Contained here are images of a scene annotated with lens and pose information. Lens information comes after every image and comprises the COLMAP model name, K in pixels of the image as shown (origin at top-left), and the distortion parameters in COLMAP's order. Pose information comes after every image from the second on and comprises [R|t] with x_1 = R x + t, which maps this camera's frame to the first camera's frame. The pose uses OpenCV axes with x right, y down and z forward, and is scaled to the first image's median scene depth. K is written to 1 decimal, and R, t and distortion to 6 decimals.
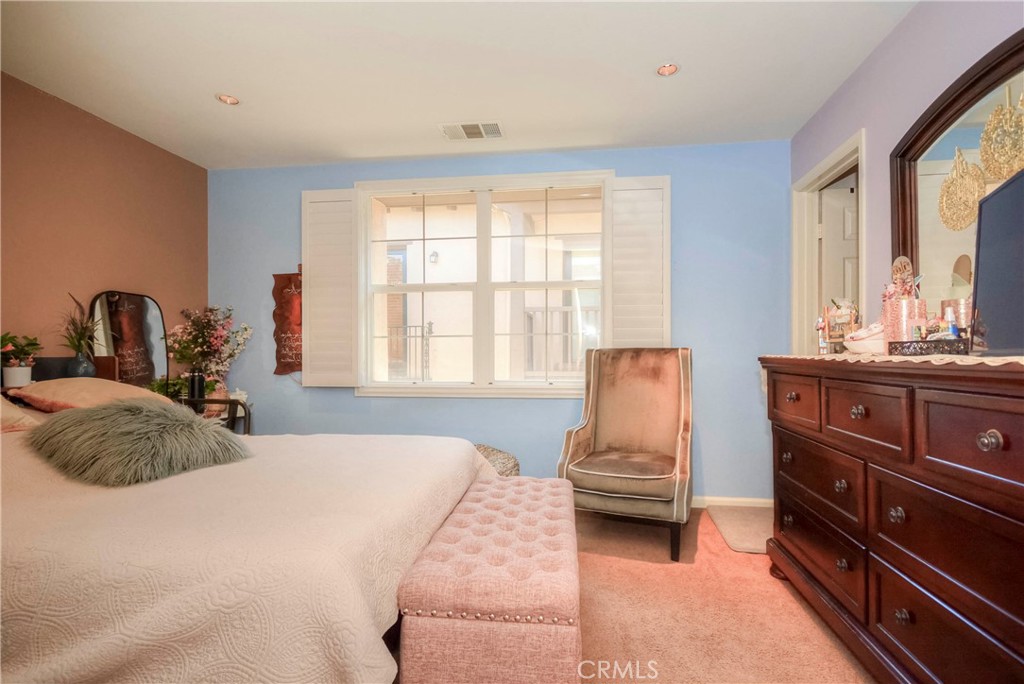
lens RADIAL K [[488.0, 0, 512.4], [0, 488.0, 351.5], [0, 0, 1]] dist [-0.001463, -0.000562]
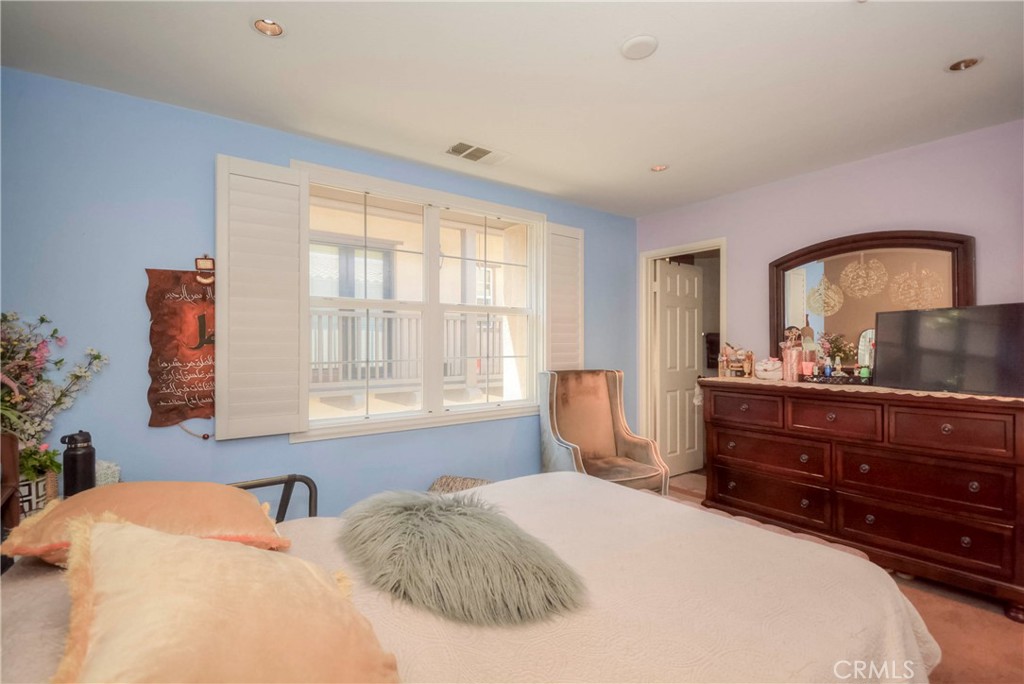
lens RADIAL K [[488.0, 0, 509.3], [0, 488.0, 337.7], [0, 0, 1]] dist [-0.001463, -0.000562]
pose [[0.712841, 0.009065, 0.701267, -0.610176], [-0.003209, 0.999948, -0.009663, -0.065966], [-0.701318, 0.004638, 0.712833, 0.226071]]
